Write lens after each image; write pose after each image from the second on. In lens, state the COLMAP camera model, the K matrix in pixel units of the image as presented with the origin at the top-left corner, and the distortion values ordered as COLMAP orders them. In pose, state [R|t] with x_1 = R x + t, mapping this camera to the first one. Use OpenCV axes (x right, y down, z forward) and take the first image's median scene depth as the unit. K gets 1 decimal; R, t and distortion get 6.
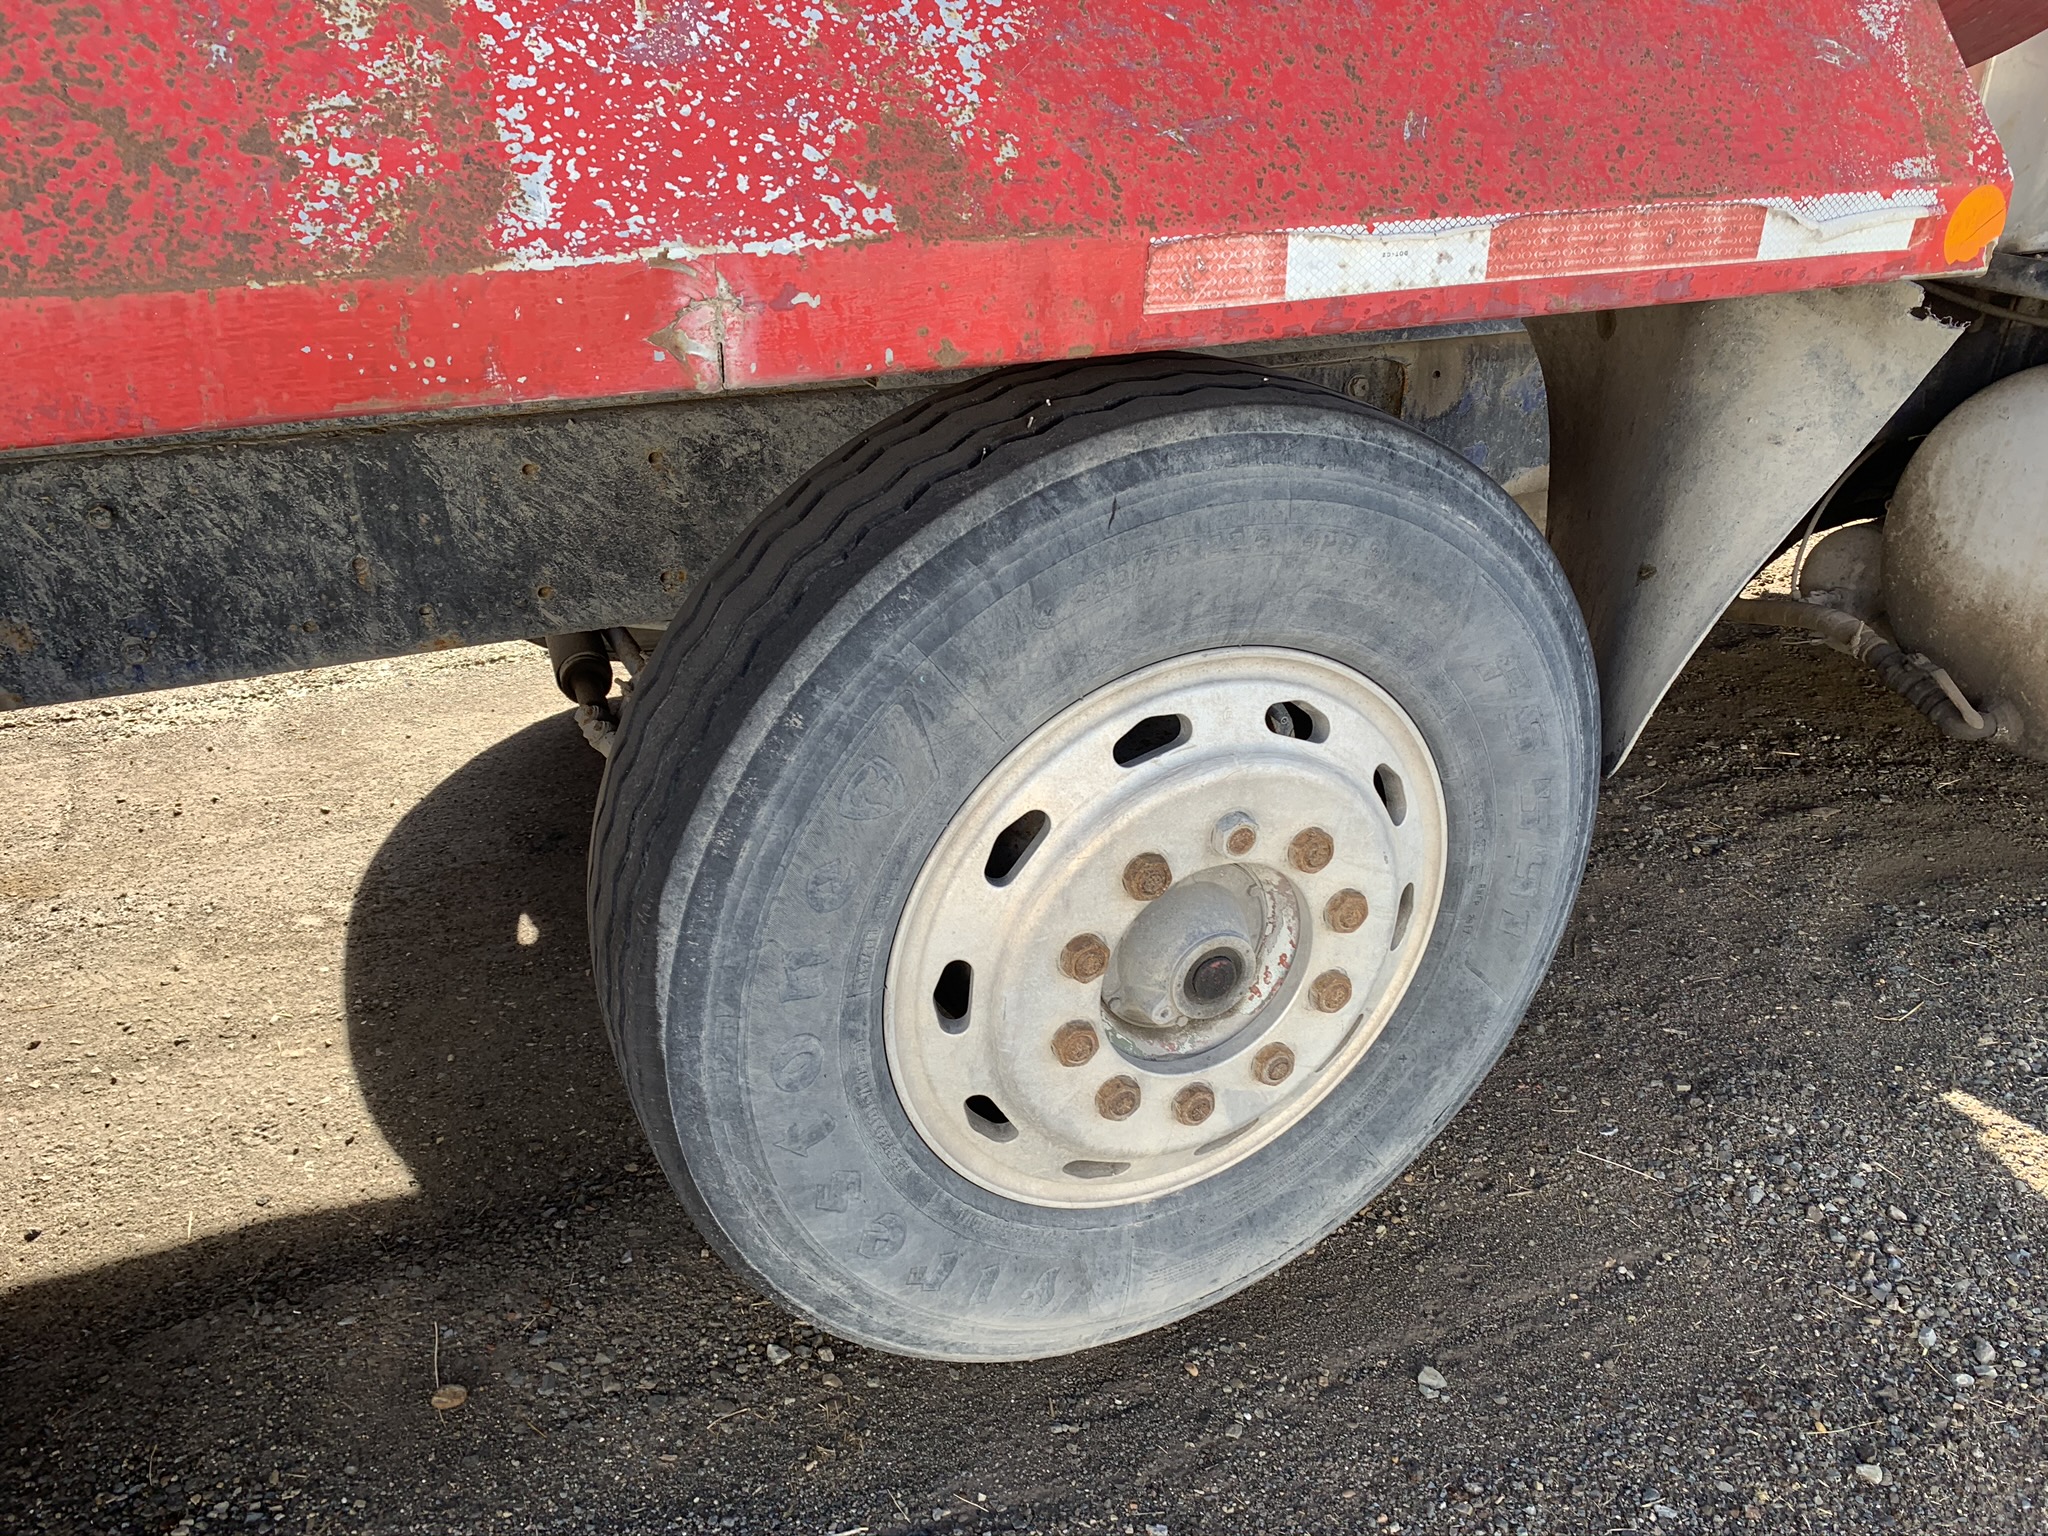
lens RADIAL K [[1499.7, 0, 1018.3], [0, 1499.7, 775.6], [0, 0, 1]] dist [0.015282, -0.005215]
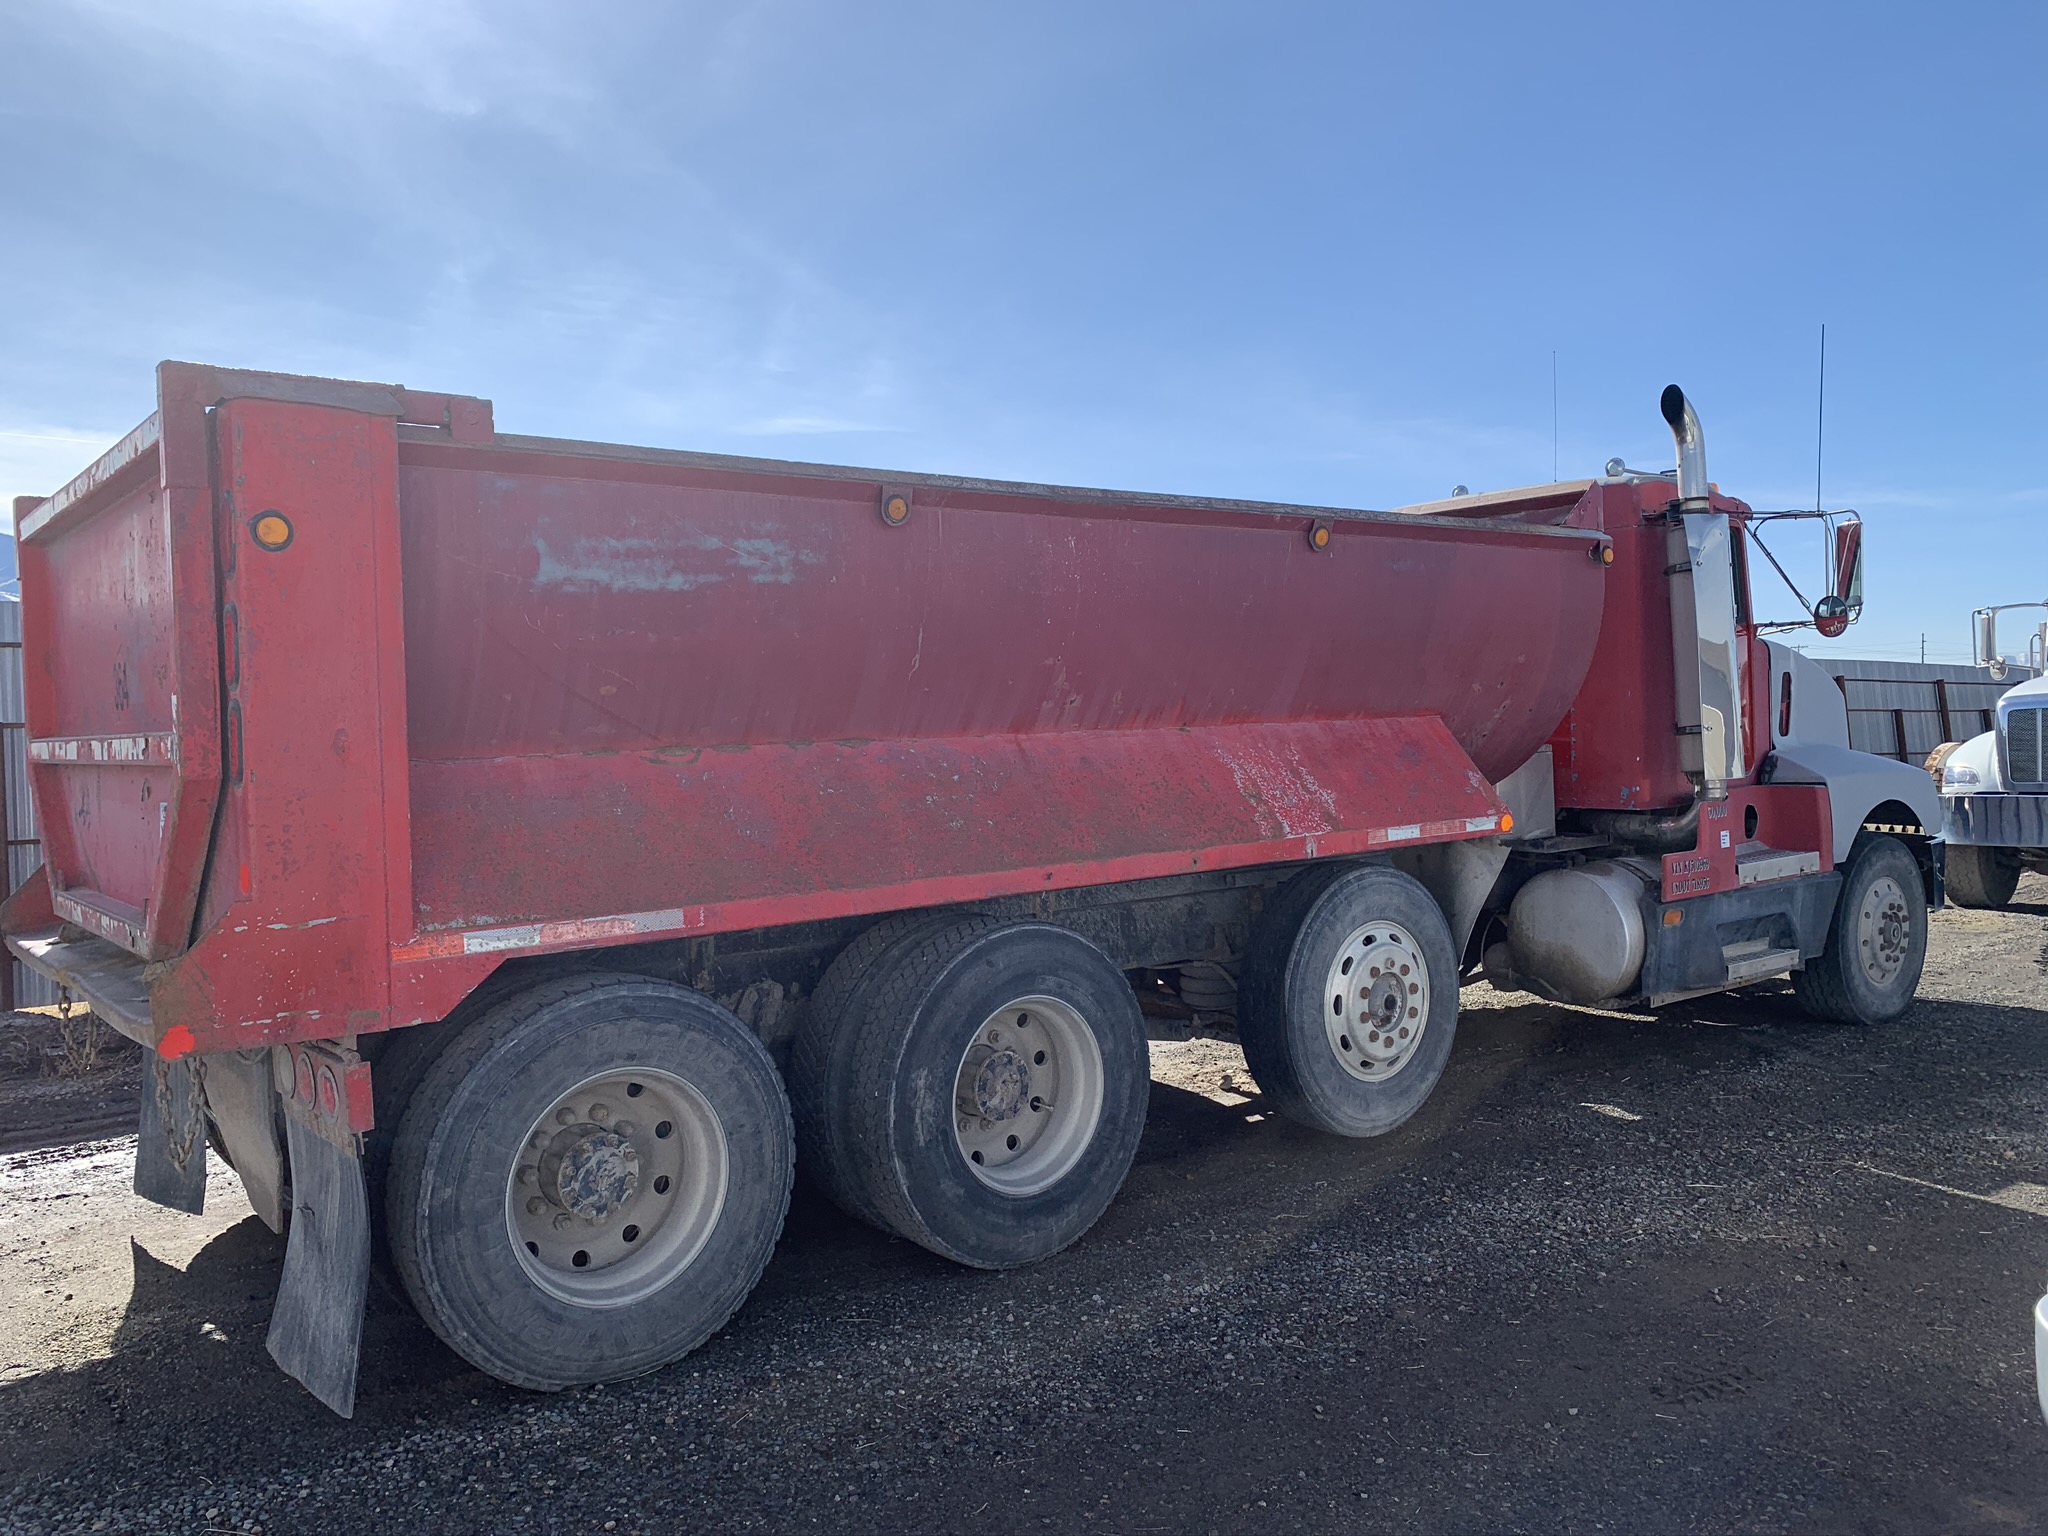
lens RADIAL K [[1499.7, 0, 1022.0], [0, 1499.7, 760.2], [0, 0, 1]] dist [0.015282, -0.005215]
pose [[0.972902, -0.045969, 0.226602, -1.811474], [0.141138, 0.894342, -0.424538, 1.187378], [-0.183145, 0.445016, 0.876595, -2.796344]]
